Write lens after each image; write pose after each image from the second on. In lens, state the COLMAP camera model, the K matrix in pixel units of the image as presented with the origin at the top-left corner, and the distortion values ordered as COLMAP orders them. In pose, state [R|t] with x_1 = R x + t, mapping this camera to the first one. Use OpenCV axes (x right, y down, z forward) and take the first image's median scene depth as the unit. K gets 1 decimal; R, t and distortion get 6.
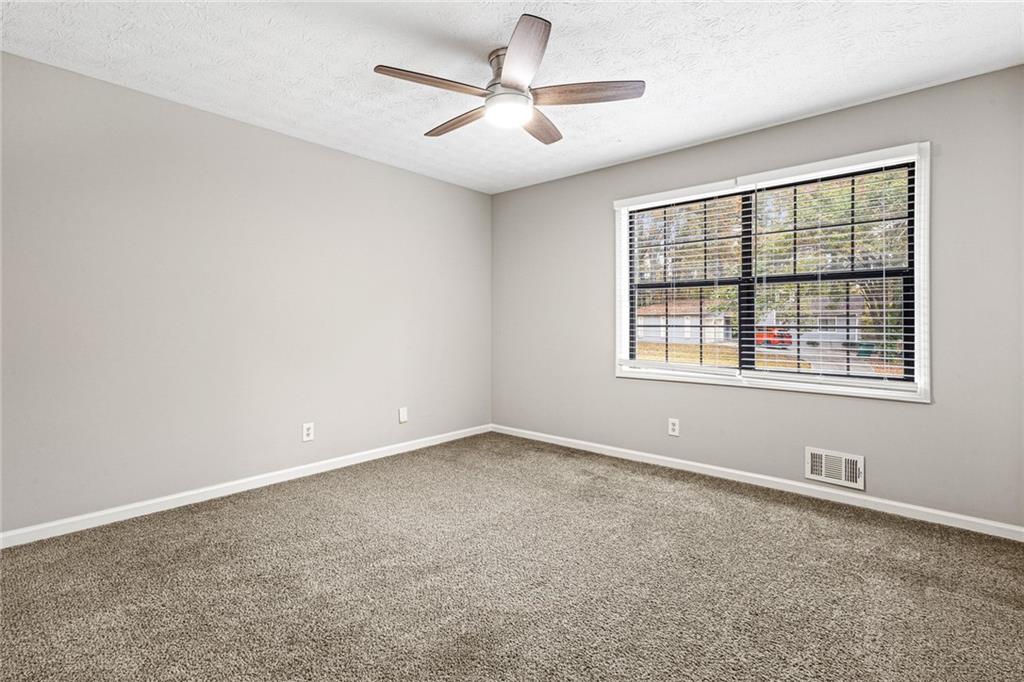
lens RADIAL K [[452.9, 0, 505.6], [0, 452.9, 337.8], [0, 0, 1]] dist [-0.003622, -0.000550]
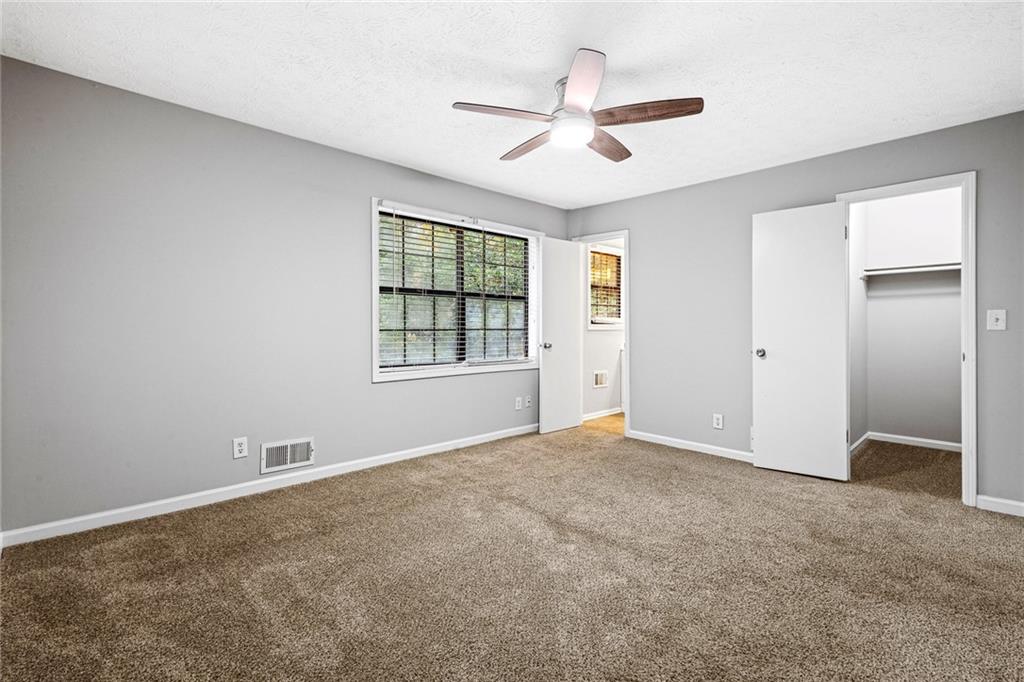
lens RADIAL K [[481.5, 0, 504.2], [0, 481.5, 324.2], [0, 0, 1]] dist [0.001059, -0.000005]
pose [[0.074367, 0.001326, 0.997230, -0.872863], [0.030468, 0.999529, -0.003601, -0.028072], [-0.996765, 0.030651, 0.074292, 0.775382]]
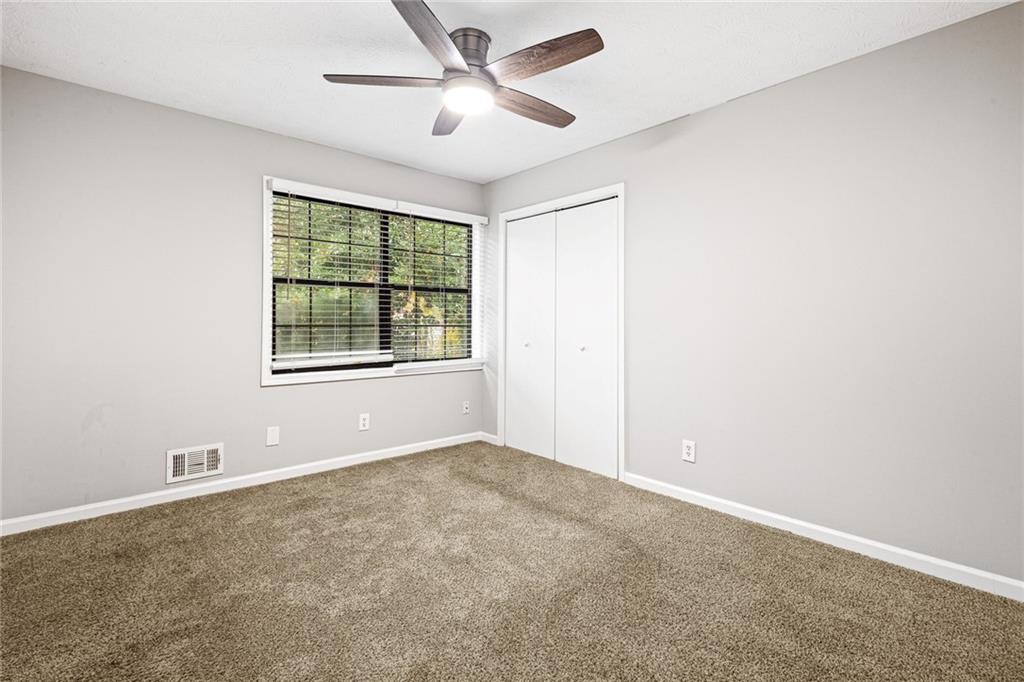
lens RADIAL K [[458.3, 0, 492.0], [0, 458.3, 319.9], [0, 0, 1]] dist [0.002145, 0.000491]
pose [[0.158817, 0.003600, 0.987301, -0.607162], [0.030230, 0.999507, -0.008508, -0.019458], [-0.986845, 0.031197, 0.158630, 0.538993]]
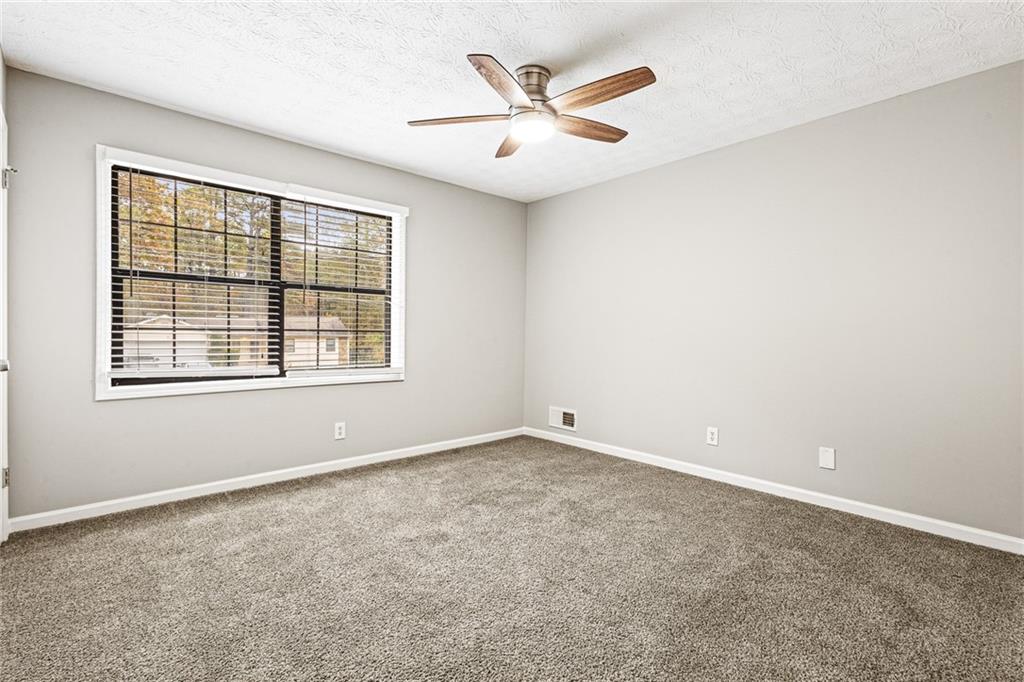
lens RADIAL K [[452.9, 0, 505.6], [0, 452.9, 337.8], [0, 0, 1]] dist [-0.003622, -0.000550]
pose [[0.146766, -0.014612, 0.989063, -0.402966], [0.014767, 0.999812, 0.012579, -0.009843], [-0.989061, 0.012759, 0.146954, 0.341044]]
